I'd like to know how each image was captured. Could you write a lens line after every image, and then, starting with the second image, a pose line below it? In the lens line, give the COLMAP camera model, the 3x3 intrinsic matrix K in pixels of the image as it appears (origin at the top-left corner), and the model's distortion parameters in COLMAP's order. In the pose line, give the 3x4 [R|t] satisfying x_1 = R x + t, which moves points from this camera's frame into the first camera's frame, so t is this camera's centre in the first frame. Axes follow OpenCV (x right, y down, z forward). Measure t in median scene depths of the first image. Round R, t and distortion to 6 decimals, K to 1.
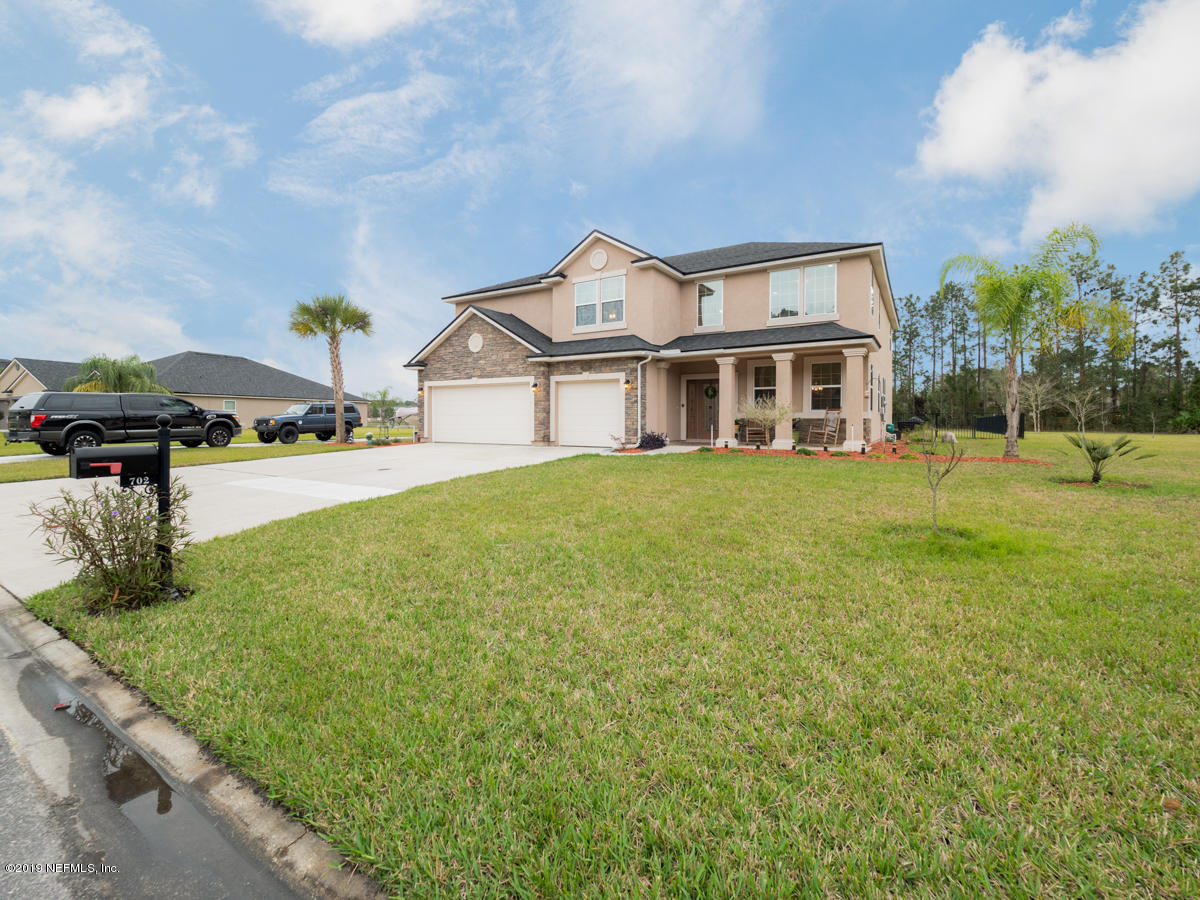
lens RADIAL K [[520.4, 0, 601.7], [0, 520.4, 442.0], [0, 0, 1]] dist [0.000215, -0.000334]
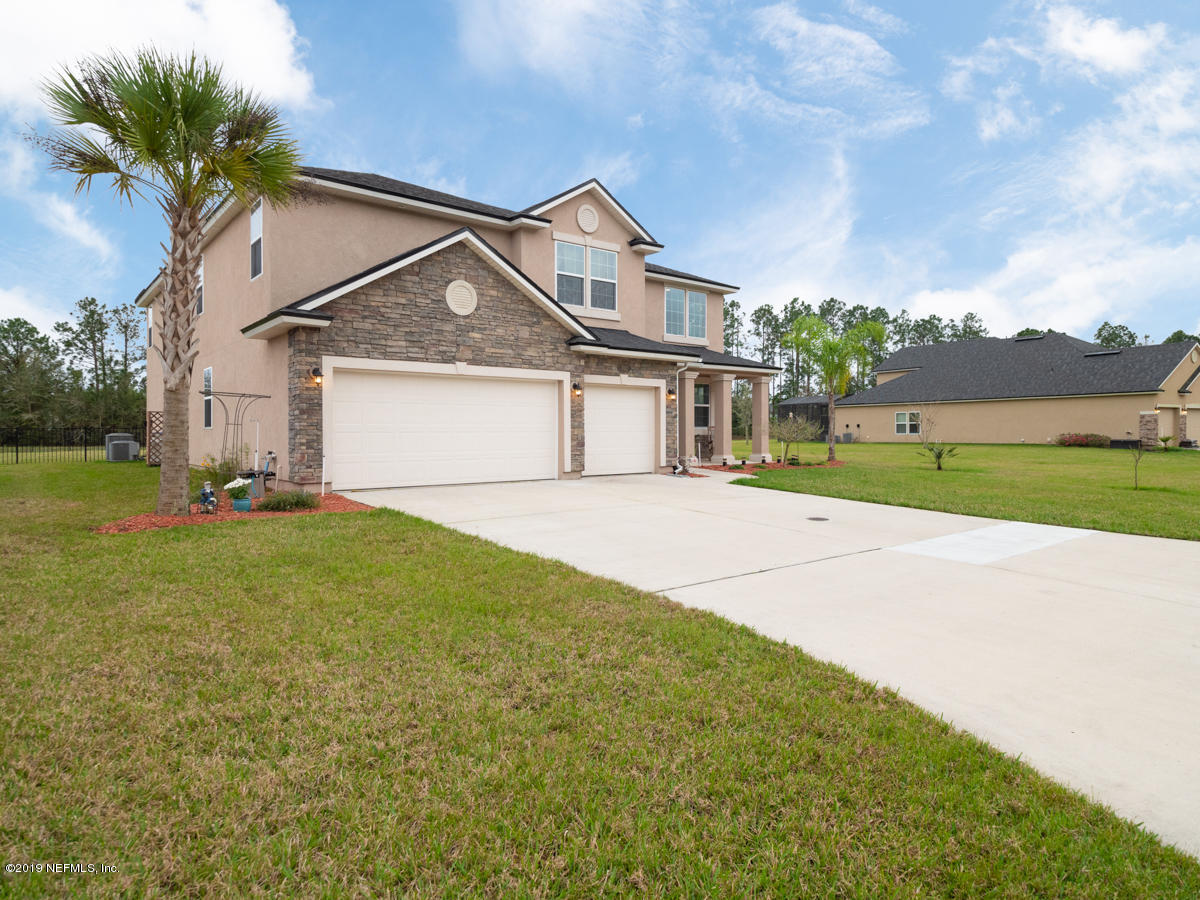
lens RADIAL K [[700.4, 0, 600.0], [0, 700.4, 450.0], [0, 0, 1]] dist [-0.001551, -0.000216]
pose [[0.351773, -0.024669, 0.935760, -0.932558], [0.041409, 0.999084, 0.010772, -0.036766], [-0.935169, 0.034960, 0.352473, 0.652289]]
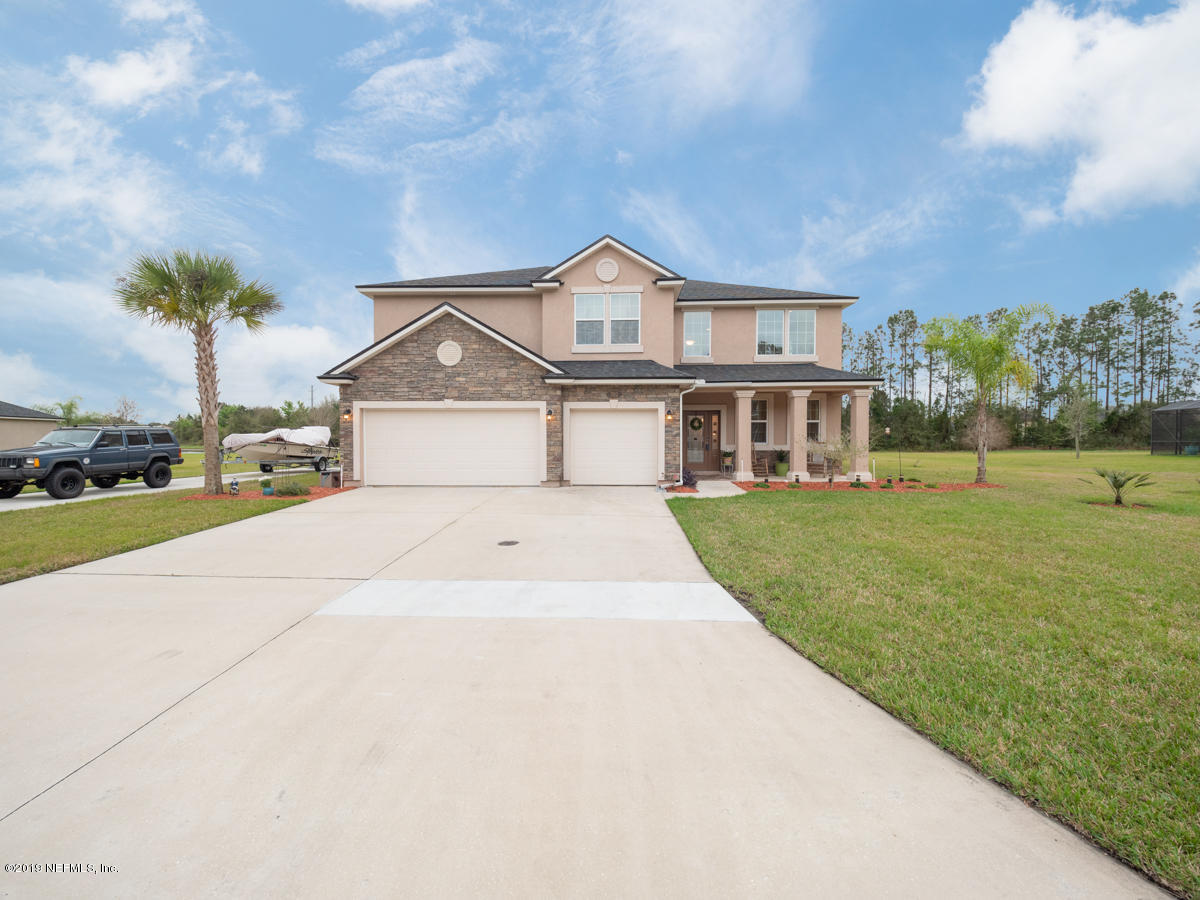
lens RADIAL K [[501.8, 0, 599.1], [0, 501.8, 461.0], [0, 0, 1]] dist [0.022502, -0.000047]
pose [[0.878163, -0.019073, 0.477981, -0.429872], [0.020800, 0.999782, 0.001679, -0.032720], [-0.477909, 0.008468, 0.878369, 0.269144]]
